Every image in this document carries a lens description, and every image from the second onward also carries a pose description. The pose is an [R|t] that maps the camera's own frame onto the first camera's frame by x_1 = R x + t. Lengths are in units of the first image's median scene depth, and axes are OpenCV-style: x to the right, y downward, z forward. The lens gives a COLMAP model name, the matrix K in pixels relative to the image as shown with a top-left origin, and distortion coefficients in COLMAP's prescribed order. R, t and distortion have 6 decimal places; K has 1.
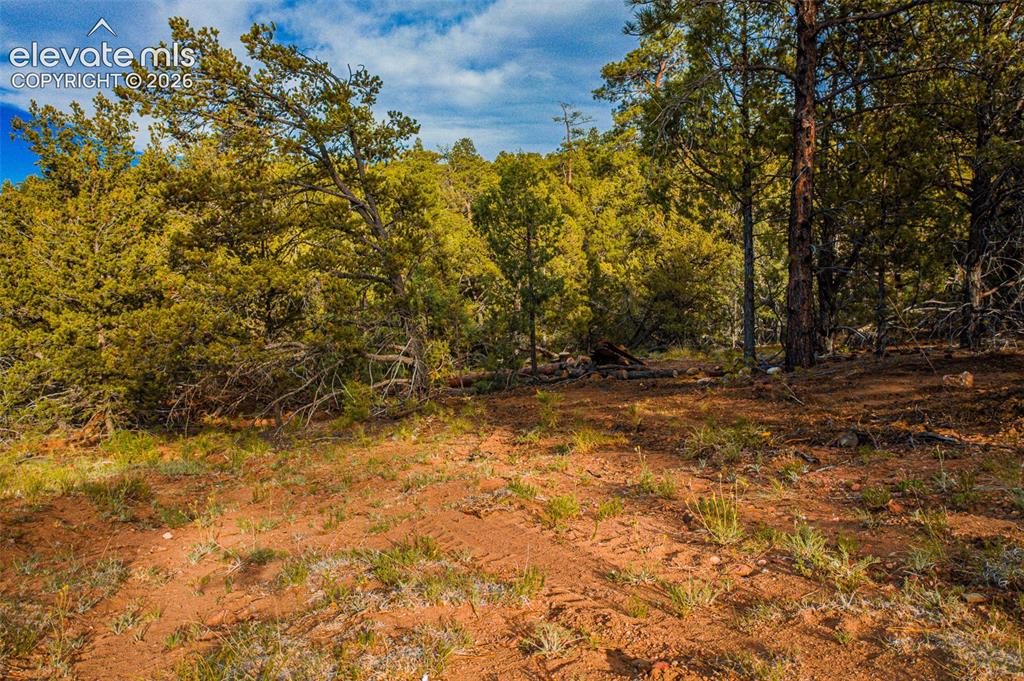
lens RADIAL K [[801.9, 0, 510.9], [0, 801.9, 339.1], [0, 0, 1]] dist [-0.013126, -0.009985]
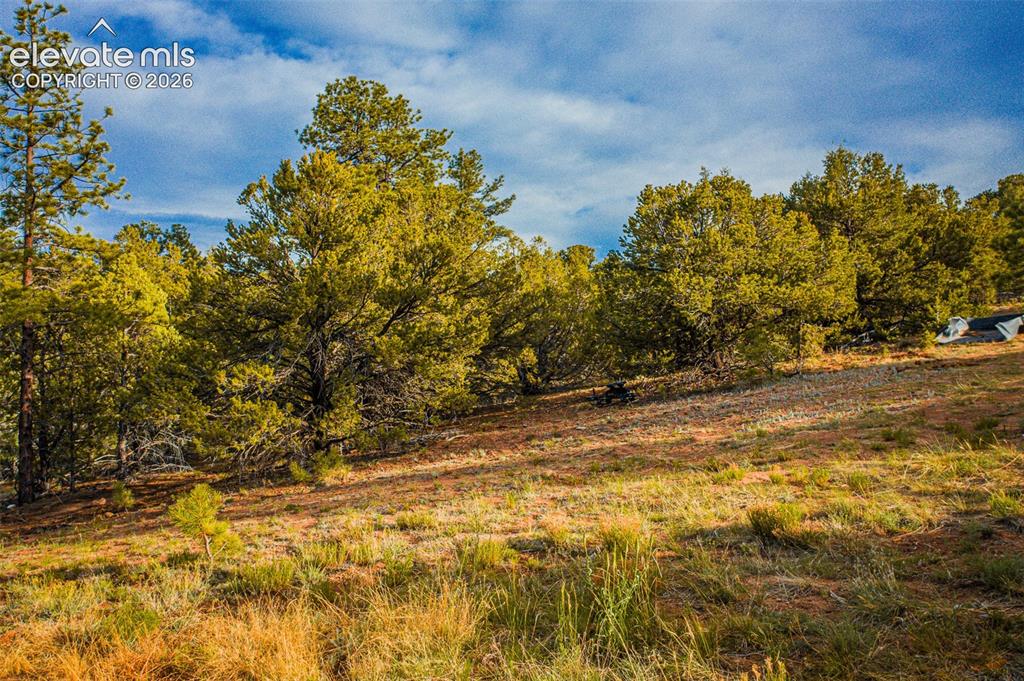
lens RADIAL K [[801.9, 0, 511.0], [0, 801.9, 338.0], [0, 0, 1]] dist [-0.013126, -0.009985]
pose [[0.639226, 0.028680, 0.768484, -0.365976], [0.077413, 0.991828, -0.101408, -0.072582], [-0.765112, 0.124313, 0.631783, -1.118212]]
